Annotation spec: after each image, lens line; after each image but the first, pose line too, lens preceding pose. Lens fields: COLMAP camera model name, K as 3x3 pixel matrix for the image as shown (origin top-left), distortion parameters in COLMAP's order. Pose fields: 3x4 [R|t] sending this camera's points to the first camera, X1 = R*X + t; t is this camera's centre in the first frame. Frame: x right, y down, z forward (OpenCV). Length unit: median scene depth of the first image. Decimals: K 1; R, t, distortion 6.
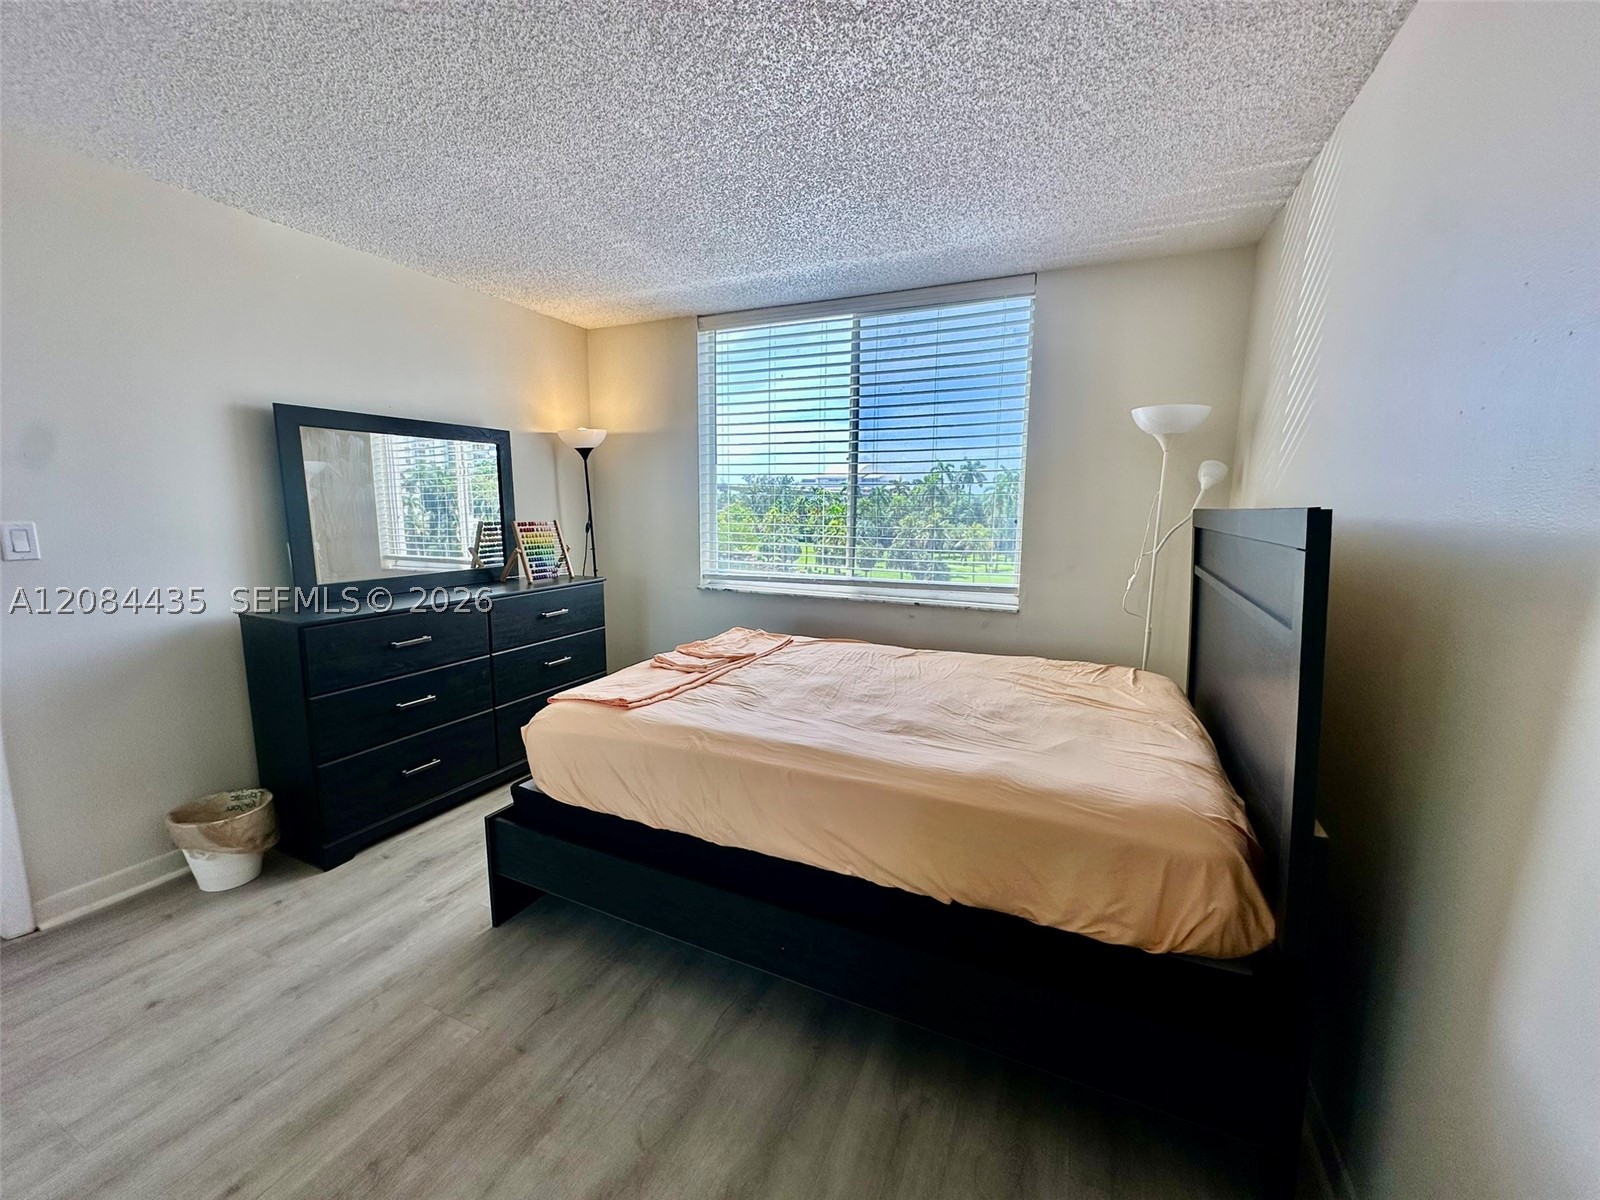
lens RADIAL K [[641.8, 0, 803.7], [0, 641.8, 611.1], [0, 0, 1]] dist [-0.006083, 0.001361]
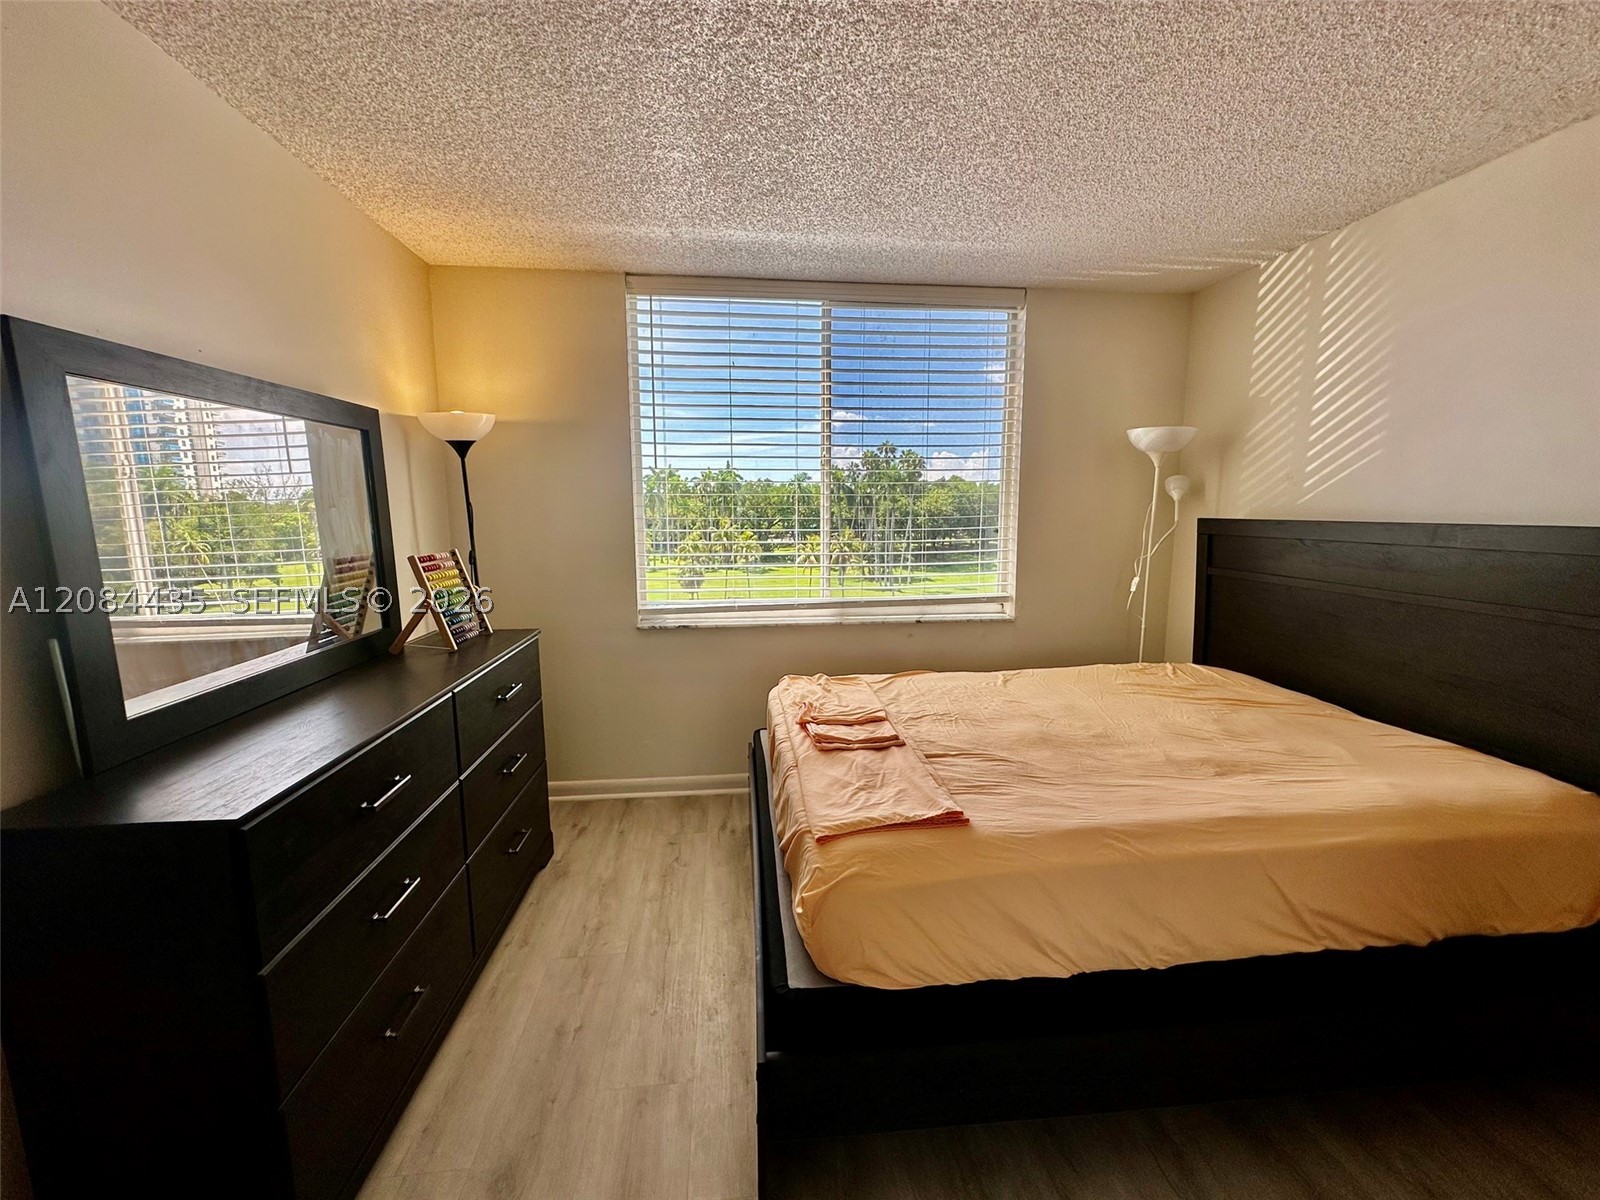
lens RADIAL K [[641.8, 0, 808.5], [0, 641.8, 607.0], [0, 0, 1]] dist [-0.006083, 0.001361]
pose [[0.859887, -0.091321, 0.502249, -0.548896], [0.094539, 0.995338, 0.019119, -0.083408], [-0.501653, 0.031042, 0.864512, 0.341768]]
